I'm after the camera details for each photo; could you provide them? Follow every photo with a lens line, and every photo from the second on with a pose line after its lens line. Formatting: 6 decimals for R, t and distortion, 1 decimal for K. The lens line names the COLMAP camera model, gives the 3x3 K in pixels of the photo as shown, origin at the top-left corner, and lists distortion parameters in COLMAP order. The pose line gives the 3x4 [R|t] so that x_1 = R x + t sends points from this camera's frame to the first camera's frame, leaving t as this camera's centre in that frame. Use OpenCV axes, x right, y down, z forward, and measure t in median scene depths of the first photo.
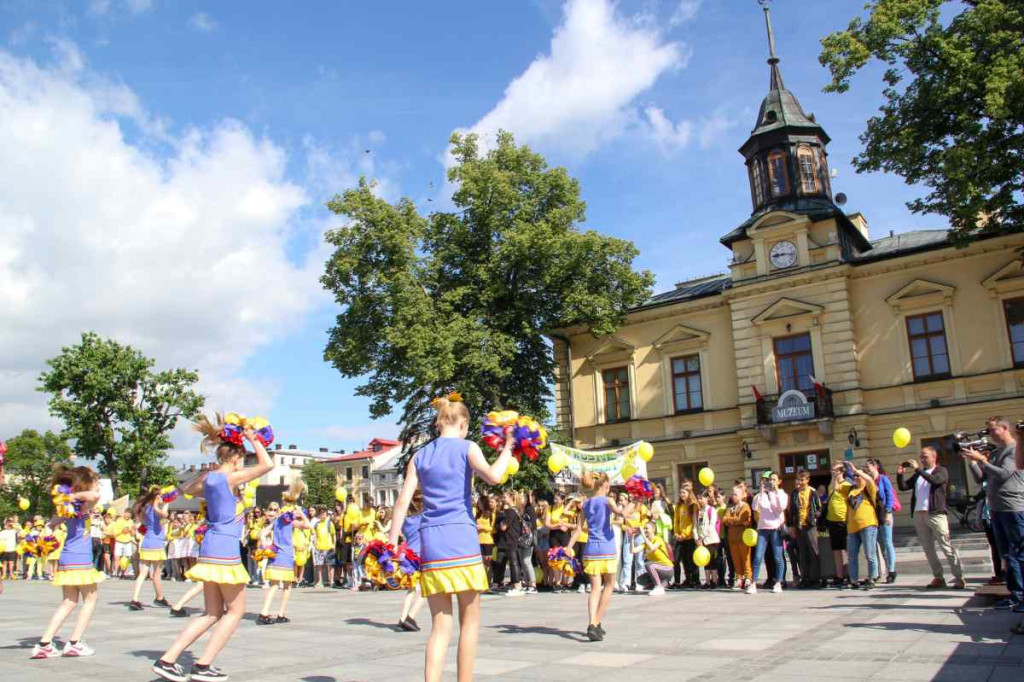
lens RADIAL K [[820.6, 0, 497.4], [0, 820.6, 366.0], [0, 0, 1]] dist [-0.174040, 0.101876]
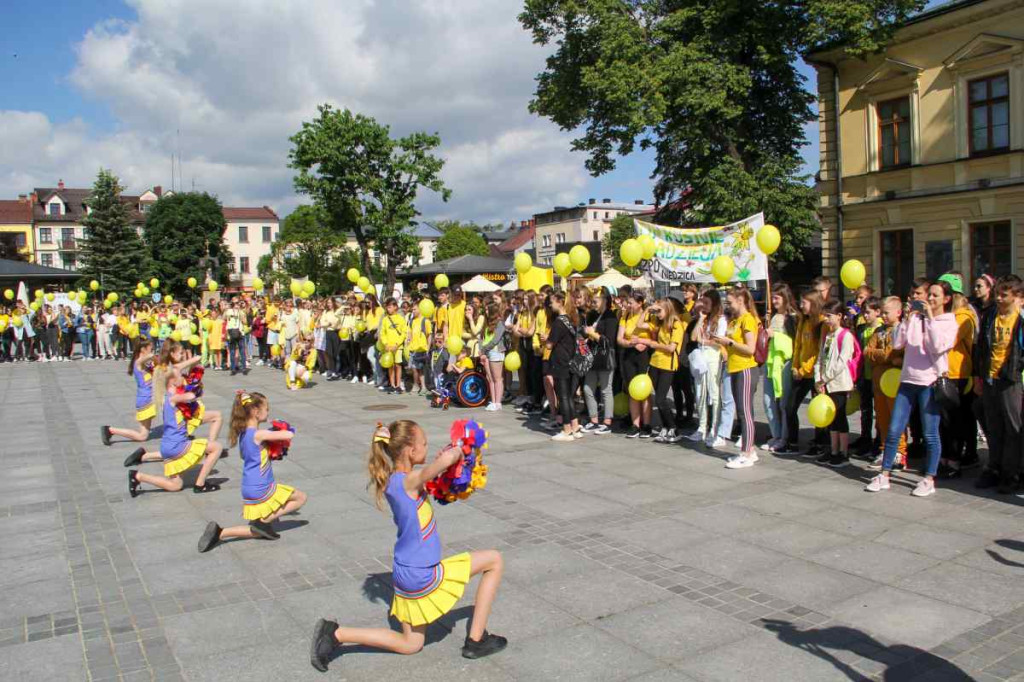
lens RADIAL K [[820.6, 0, 509.0], [0, 820.6, 350.5], [0, 0, 1]] dist [-0.174040, 0.101876]
pose [[0.924858, 0.027626, -0.379308, 0.103083], [0.080748, 0.960354, 0.266832, 0.004914], [0.371642, -0.277410, 0.885961, 0.152633]]
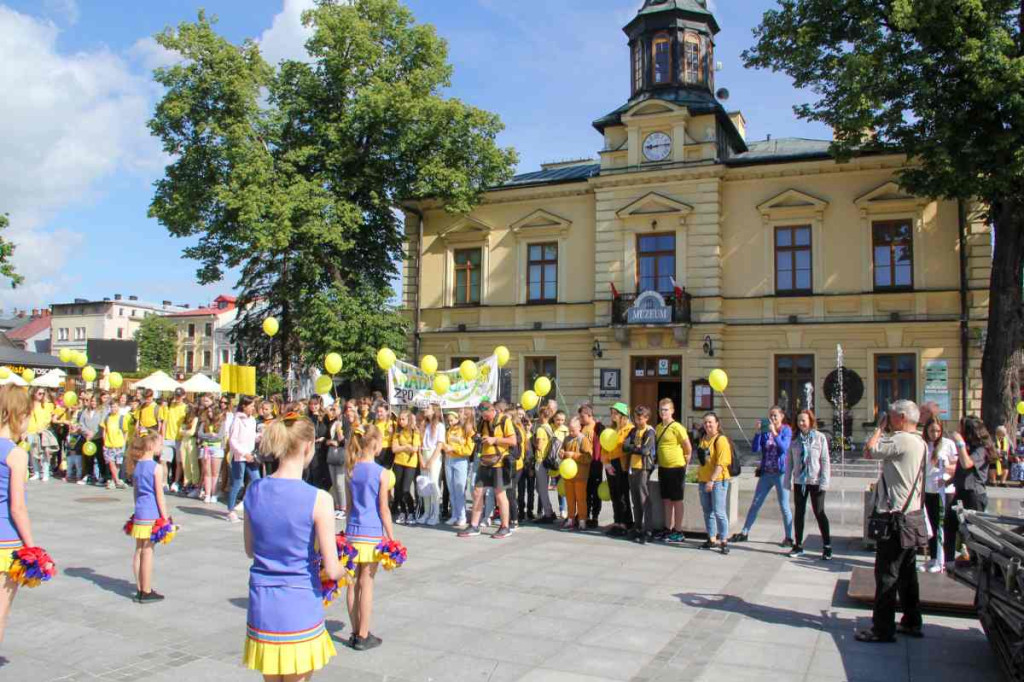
lens RADIAL K [[820.6, 0, 495.1], [0, 820.6, 353.3], [0, 0, 1]] dist [-0.174040, 0.101876]
pose [[0.982110, 0.063303, 0.177346, 0.016663], [-0.088496, 0.986477, 0.137957, -0.012288], [-0.166215, -0.151183, 0.974431, 0.067760]]
